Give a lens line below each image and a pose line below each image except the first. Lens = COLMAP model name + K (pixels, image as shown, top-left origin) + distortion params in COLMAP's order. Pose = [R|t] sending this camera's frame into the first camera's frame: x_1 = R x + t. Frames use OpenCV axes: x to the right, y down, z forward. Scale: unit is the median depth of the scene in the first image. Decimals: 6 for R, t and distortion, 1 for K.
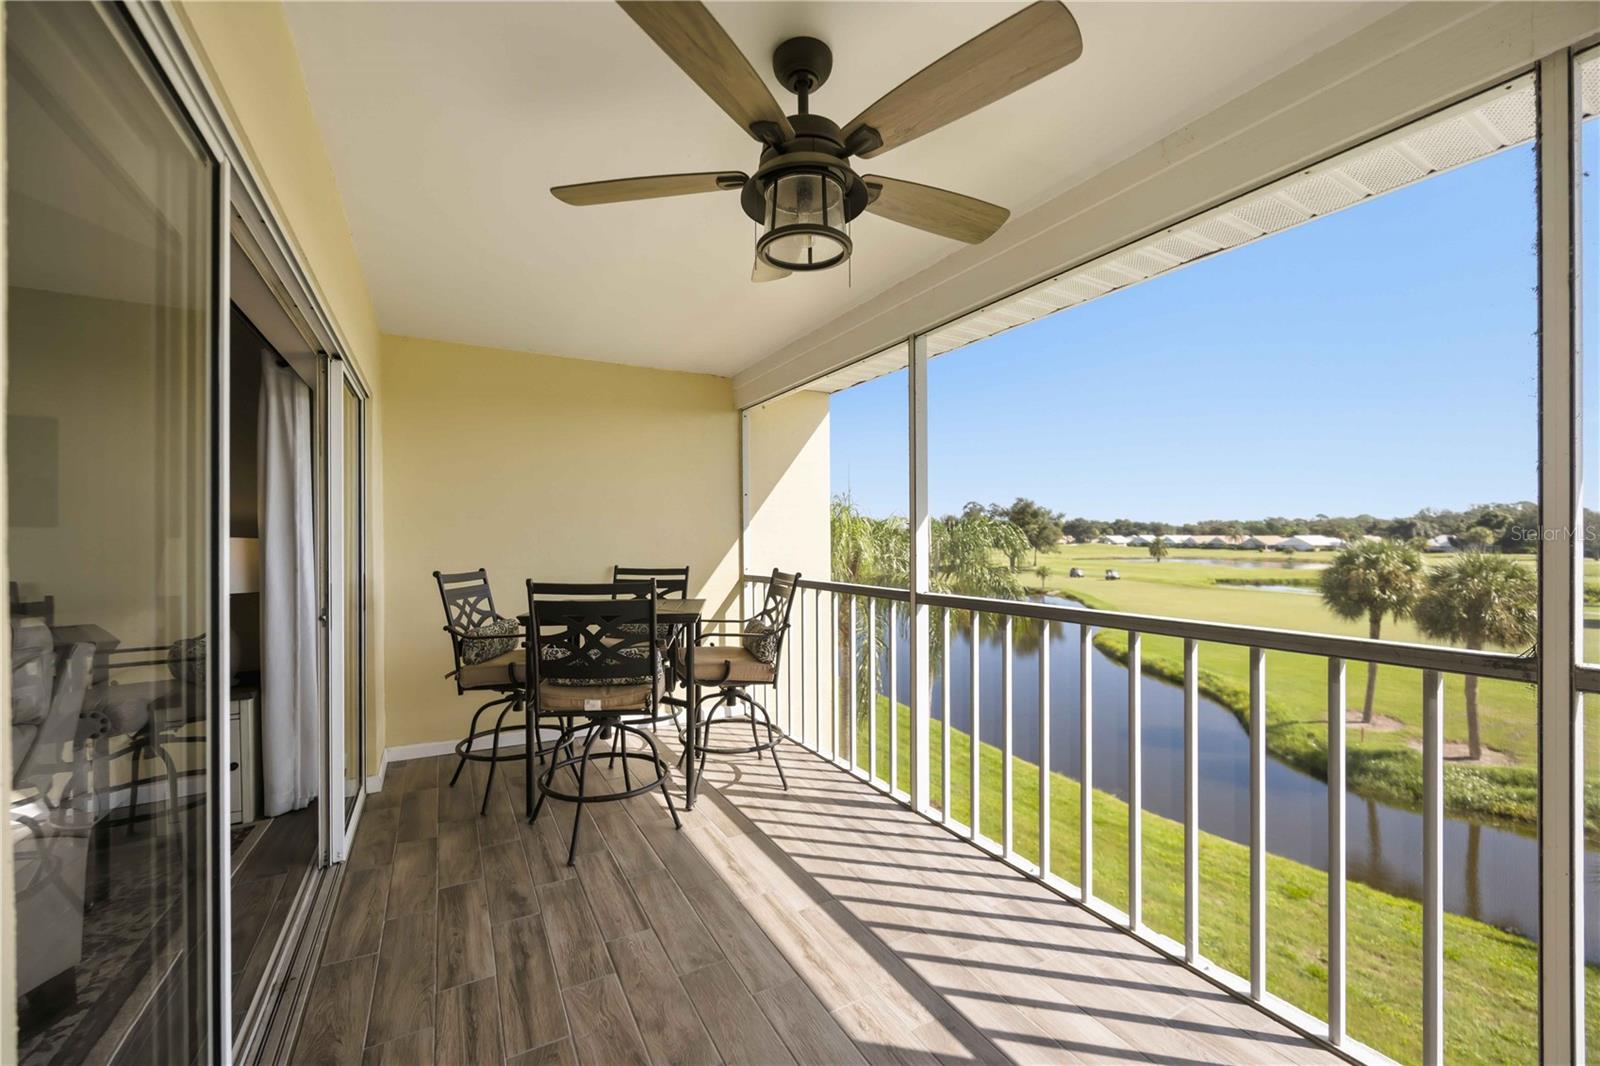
lens RADIAL K [[624.1, 0, 791.9], [0, 624.1, 539.4], [0, 0, 1]] dist [0.000417, 0.000139]
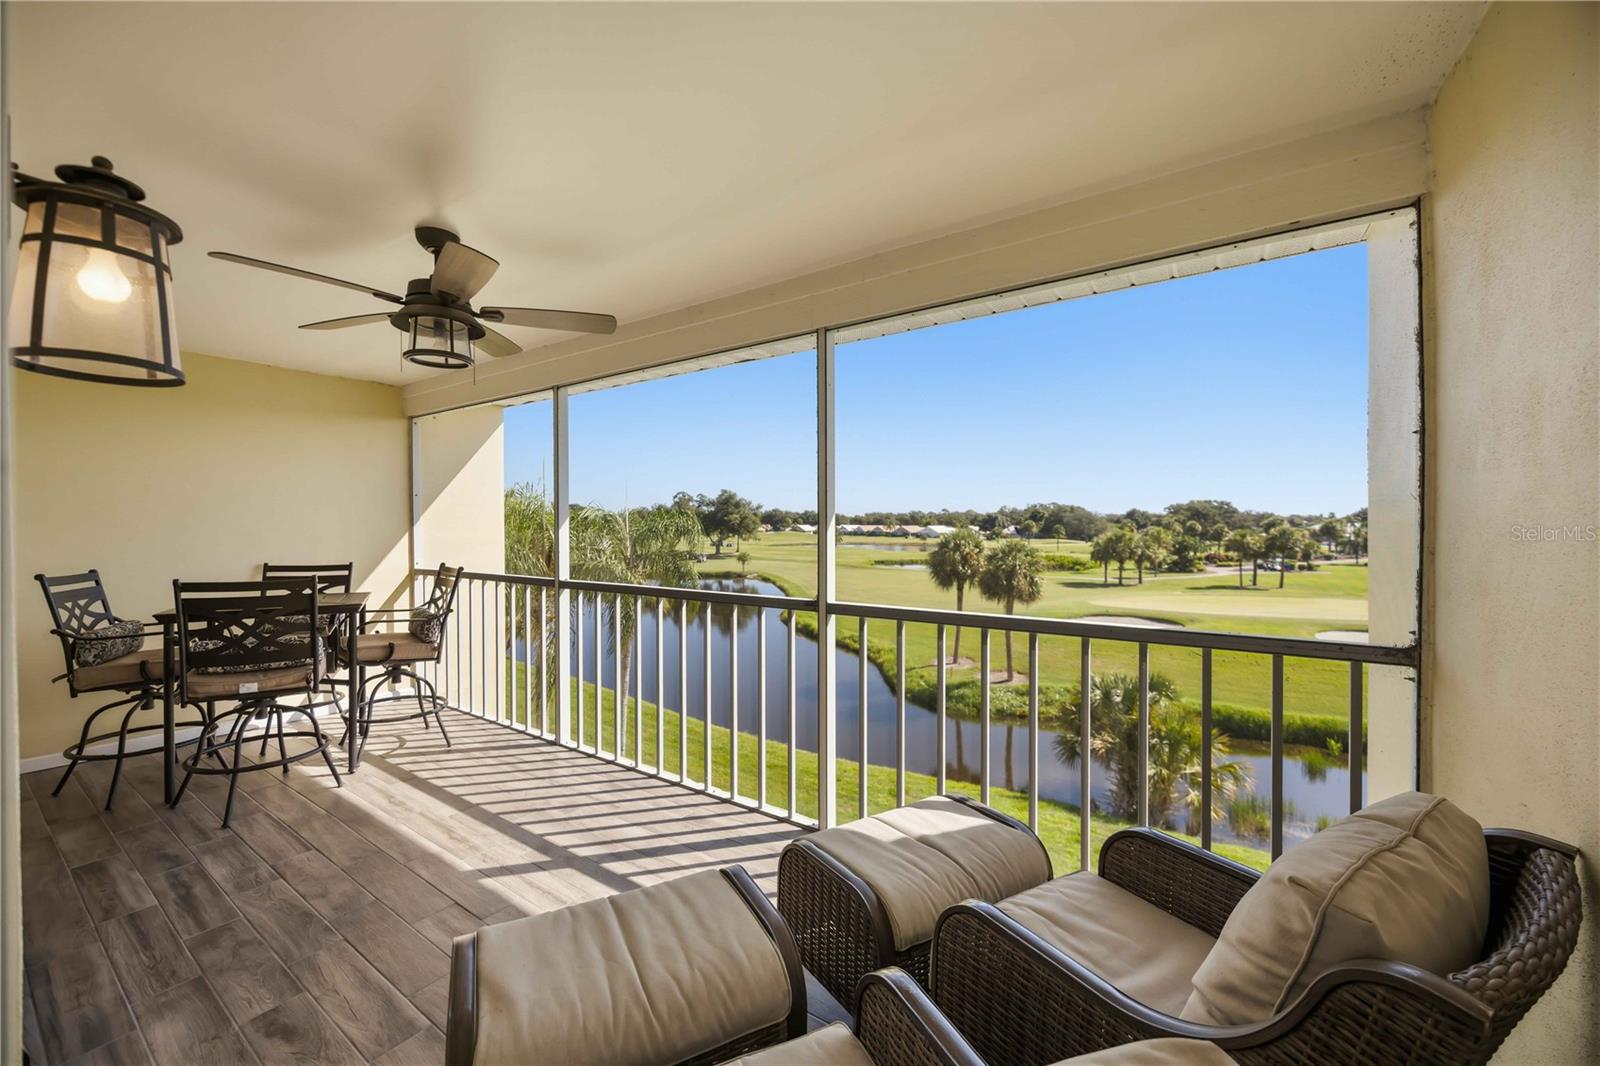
lens RADIAL K [[612.6, 0, 794.3], [0, 612.6, 530.0], [0, 0, 1]] dist [-0.002220, -0.000242]
pose [[0.897267, 0.001843, 0.441484, 0.066421], [-0.004153, 0.999982, 0.004265, -0.025750], [-0.441468, -0.005661, 0.897259, -0.357077]]
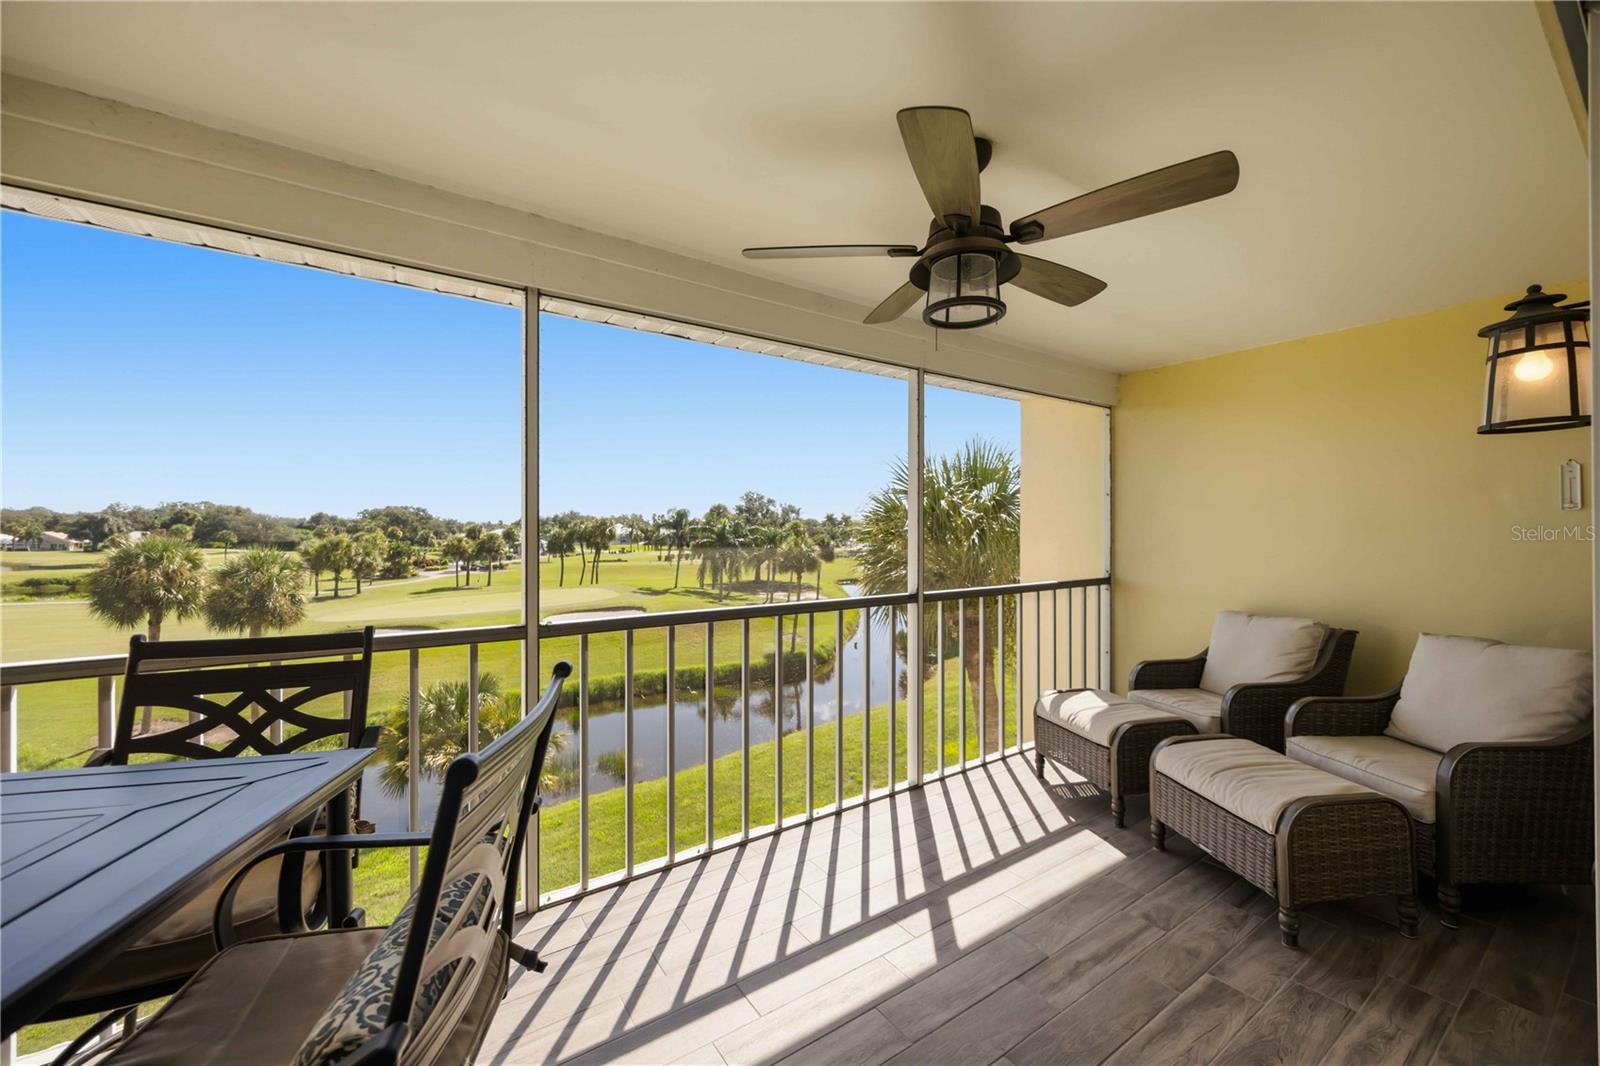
lens RADIAL K [[611.1, 0, 798.2], [0, 611.1, 528.1], [0, 0, 1]] dist [0.003609, 0.000130]
pose [[-0.078731, 0.010344, 0.996842, -0.540578], [0.001341, 0.999946, -0.010271, -0.020872], [-0.996895, 0.000528, -0.078740, 0.671635]]
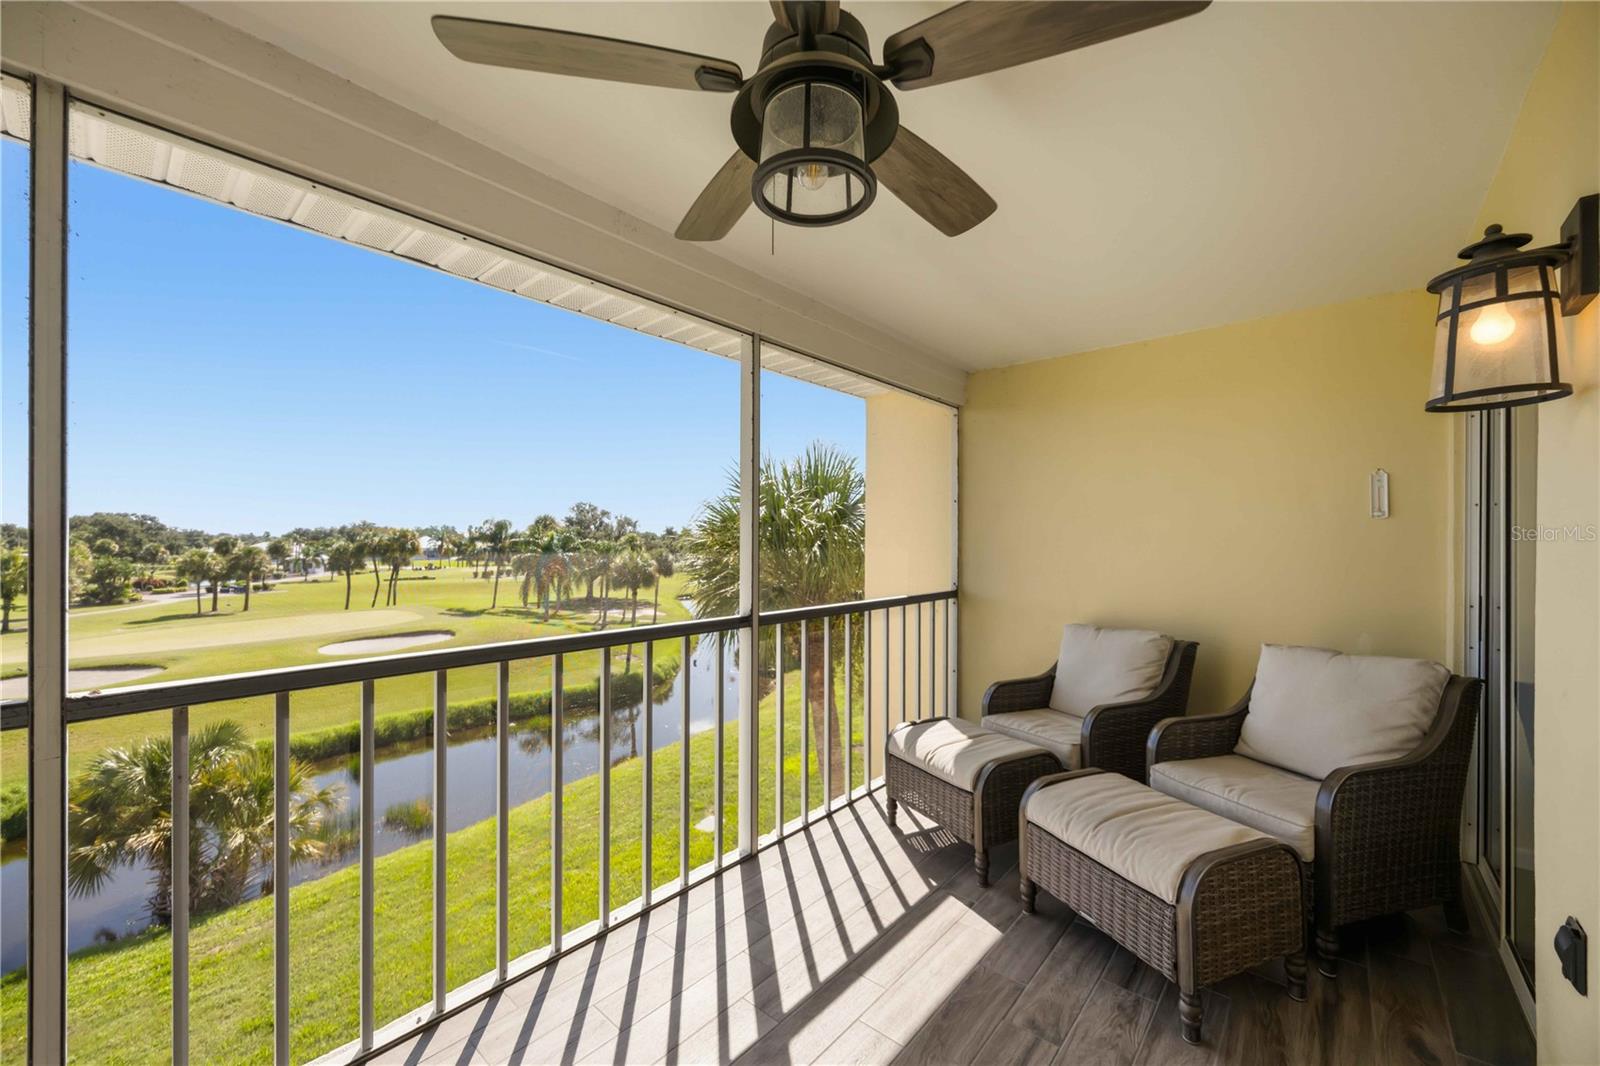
lens RADIAL K [[615.3, 0, 799.9], [0, 615.3, 544.0], [0, 0, 1]] dist [-0.002024, -0.000301]
pose [[-0.331893, 0.006934, 0.943292, -0.330290], [0.001762, 0.999976, -0.006731, -0.012057], [-0.943316, -0.000572, -0.331897, 0.602581]]
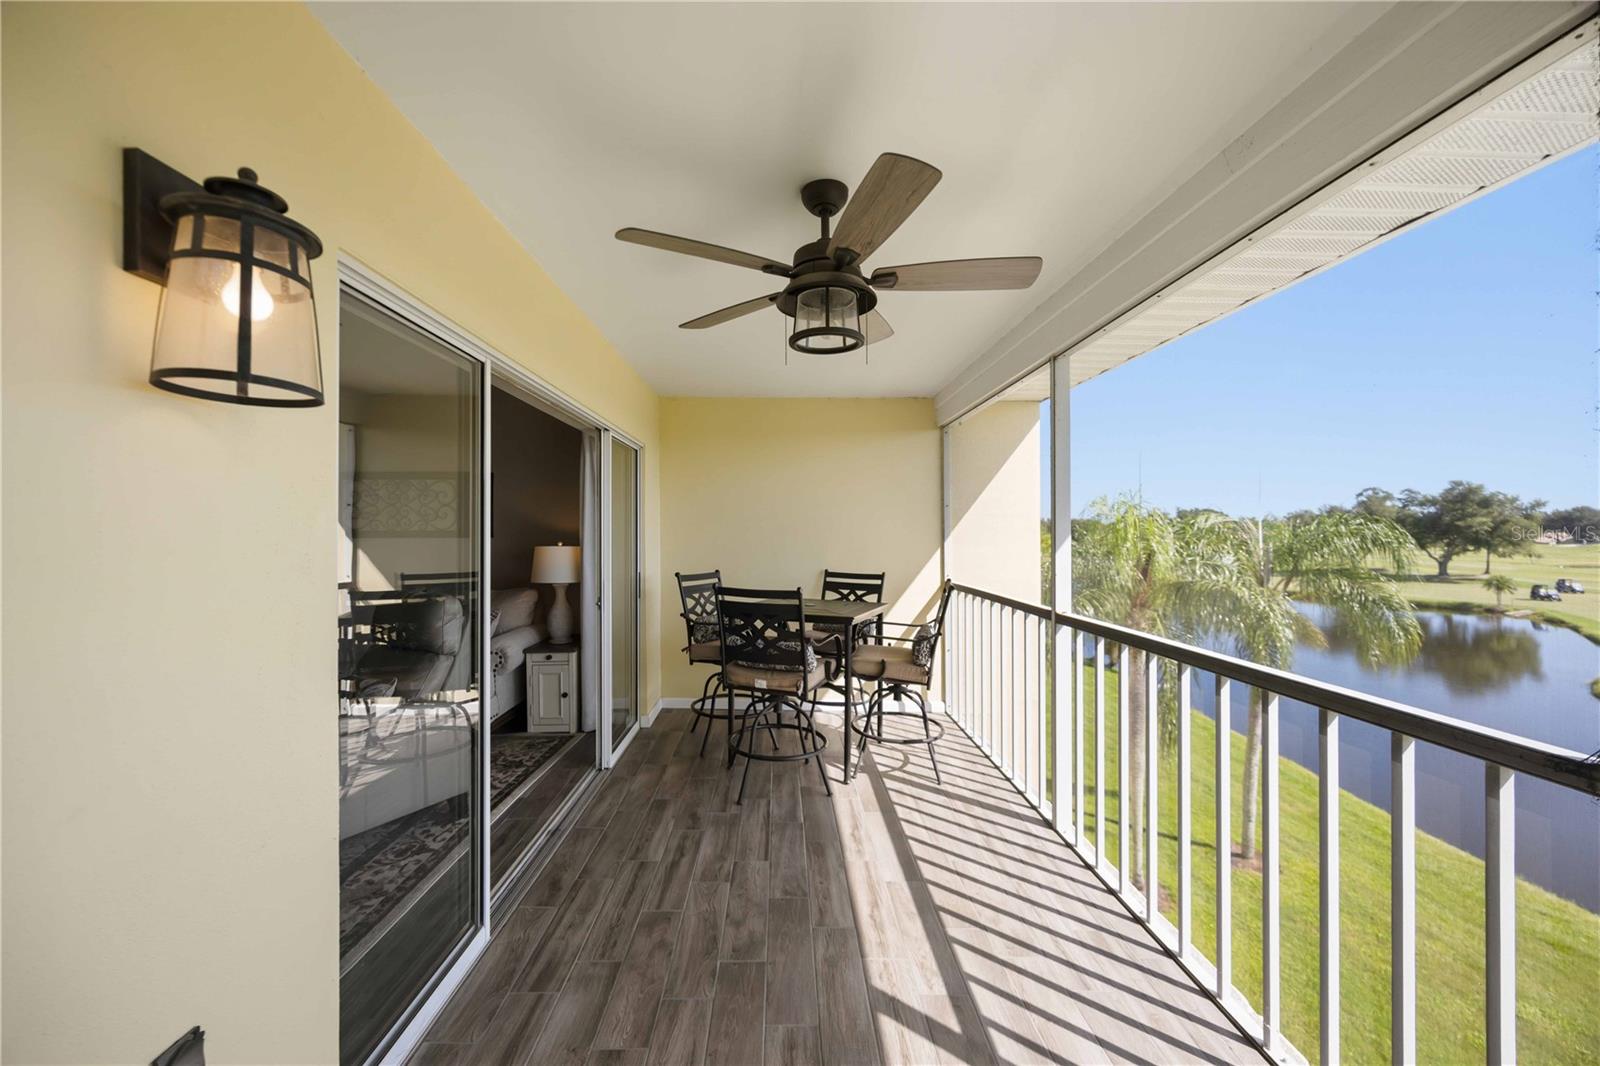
lens RADIAL K [[609.4, 0, 792.8], [0, 609.4, 534.8], [0, 0, 1]] dist [0.001635, -0.000018]
pose [[0.883845, 0.008385, -0.467705, 0.259618], [-0.006628, 0.999963, 0.005401, -0.037975], [0.467733, -0.001674, 0.883868, -0.058436]]
